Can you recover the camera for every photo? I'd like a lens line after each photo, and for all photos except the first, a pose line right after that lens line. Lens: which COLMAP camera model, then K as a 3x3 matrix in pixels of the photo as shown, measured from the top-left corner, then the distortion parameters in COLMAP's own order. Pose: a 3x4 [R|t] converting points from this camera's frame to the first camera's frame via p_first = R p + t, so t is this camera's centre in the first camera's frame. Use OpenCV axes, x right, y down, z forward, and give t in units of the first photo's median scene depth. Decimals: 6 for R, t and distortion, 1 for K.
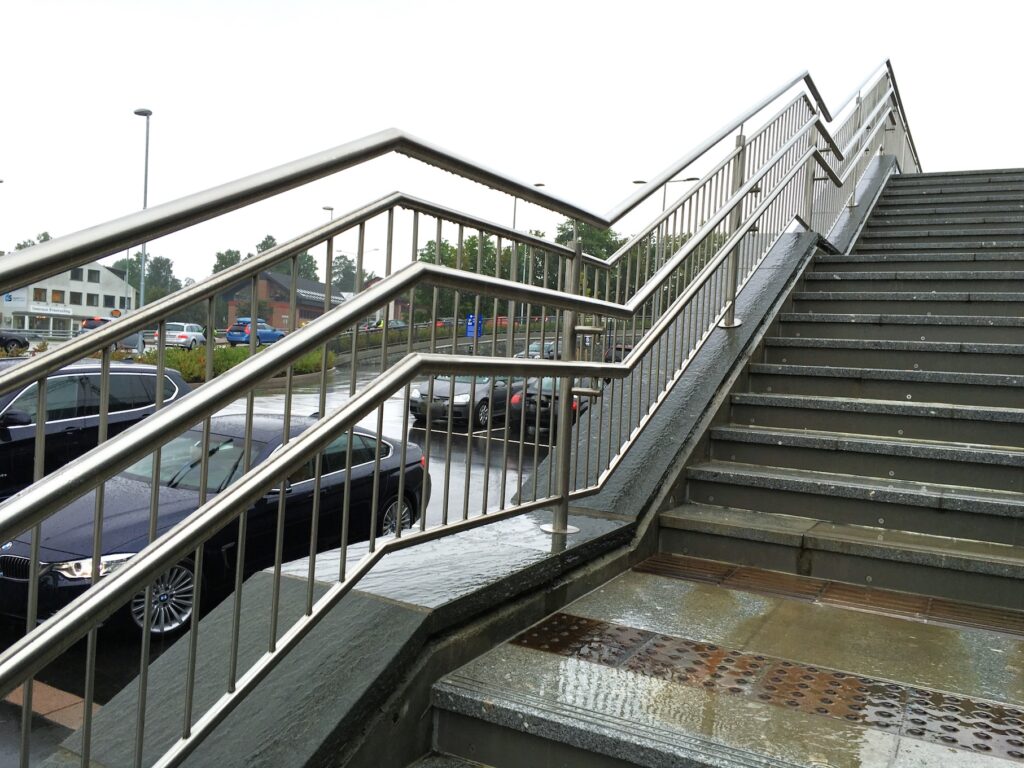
lens RADIAL K [[882.0, 0, 512.0], [0, 882.0, 384.0], [0, 0, 1]] dist [0.076985, -0.102251]
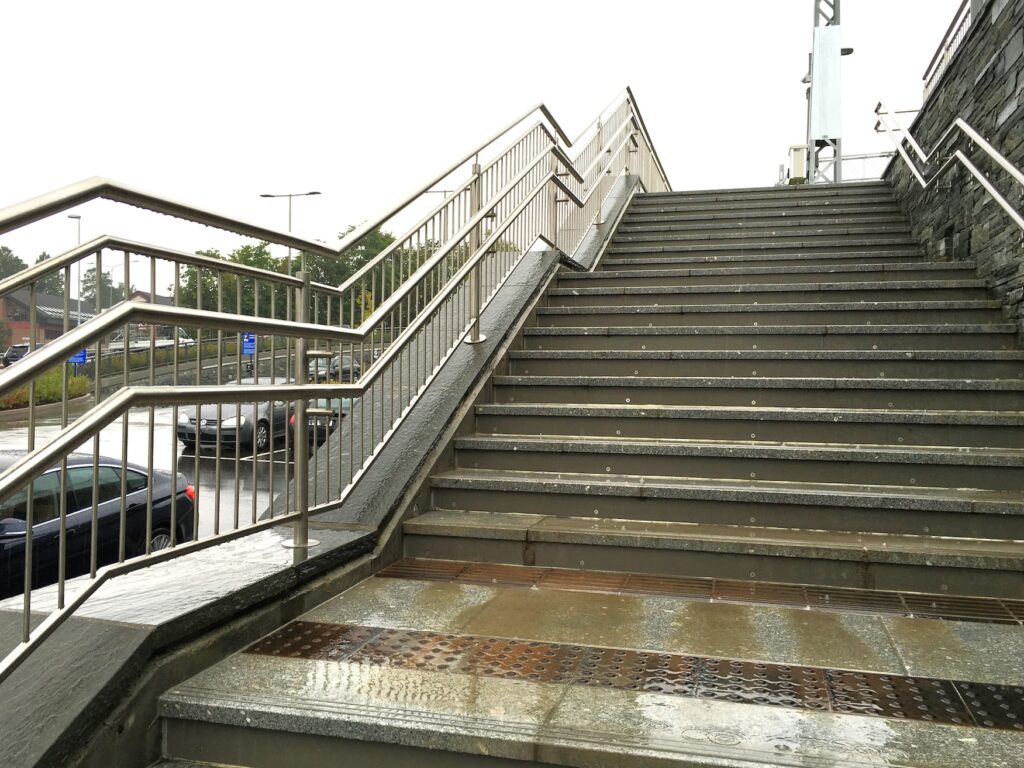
lens RADIAL K [[905.3, 0, 512.0], [0, 905.3, 384.0], [0, 0, 1]] dist [0.082774, -0.108506]
pose [[0.971840, -0.044131, 0.231473, 0.051762], [0.047465, 0.998834, -0.008853, -0.004153], [-0.230812, 0.019591, 0.972801, -0.110245]]
